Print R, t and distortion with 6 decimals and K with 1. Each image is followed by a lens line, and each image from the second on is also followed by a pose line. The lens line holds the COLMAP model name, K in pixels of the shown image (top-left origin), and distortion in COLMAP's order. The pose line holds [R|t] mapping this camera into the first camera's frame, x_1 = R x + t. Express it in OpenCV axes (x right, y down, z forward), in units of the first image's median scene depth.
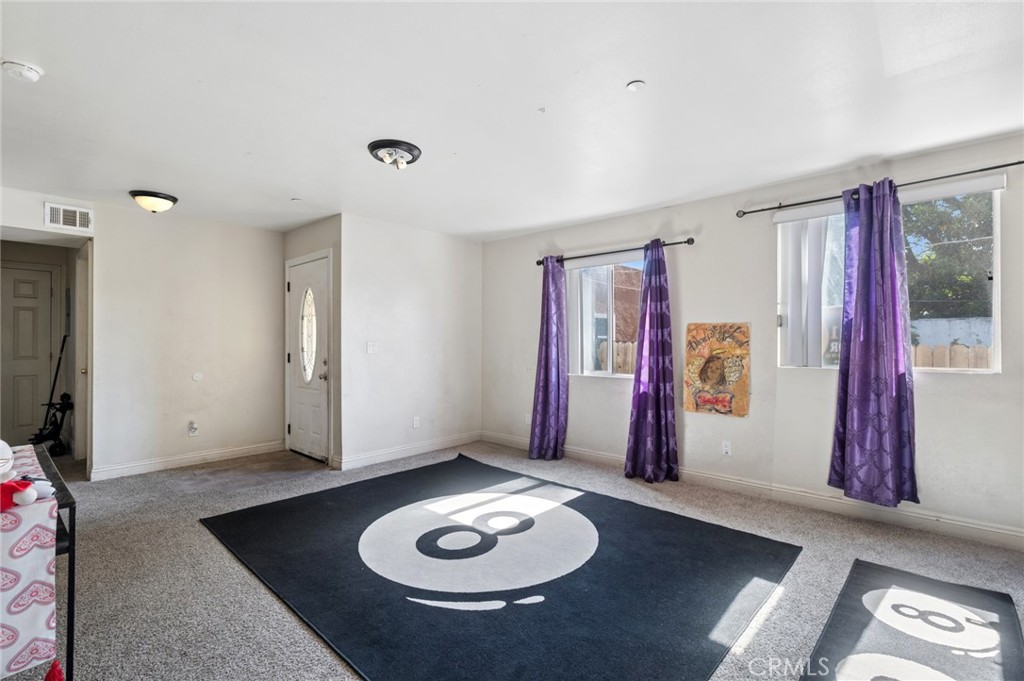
lens RADIAL K [[471.7, 0, 513.6], [0, 471.7, 340.3], [0, 0, 1]] dist [0.000562, -0.000049]
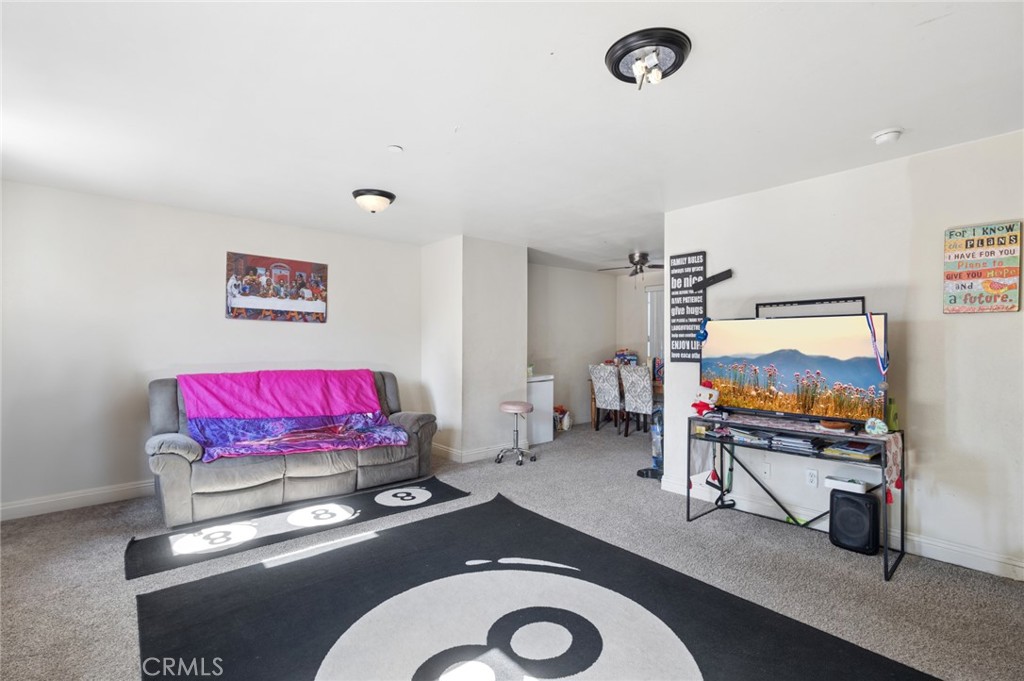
lens RADIAL K [[471.7, 0, 508.0], [0, 471.7, 342.4], [0, 0, 1]] dist [0.000562, -0.000049]
pose [[-0.991398, -0.001925, 0.130866, -0.115418], [-0.002476, 0.999989, -0.004046, -0.010857], [-0.130856, -0.004335, -0.991392, 1.260168]]
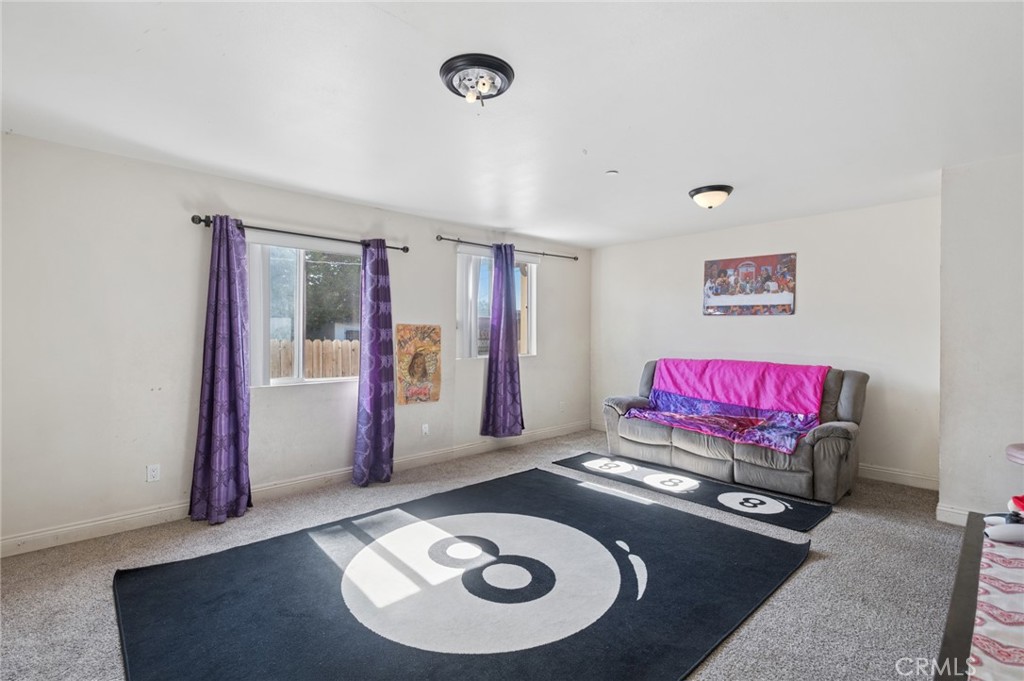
lens RADIAL K [[471.7, 0, 514.5], [0, 471.7, 335.3], [0, 0, 1]] dist [0.000562, -0.000049]
pose [[0.079469, -0.002599, 0.996834, -0.721788], [-0.003979, 0.999988, 0.002925, -0.014816], [-0.996829, -0.004199, 0.079458, 0.681517]]
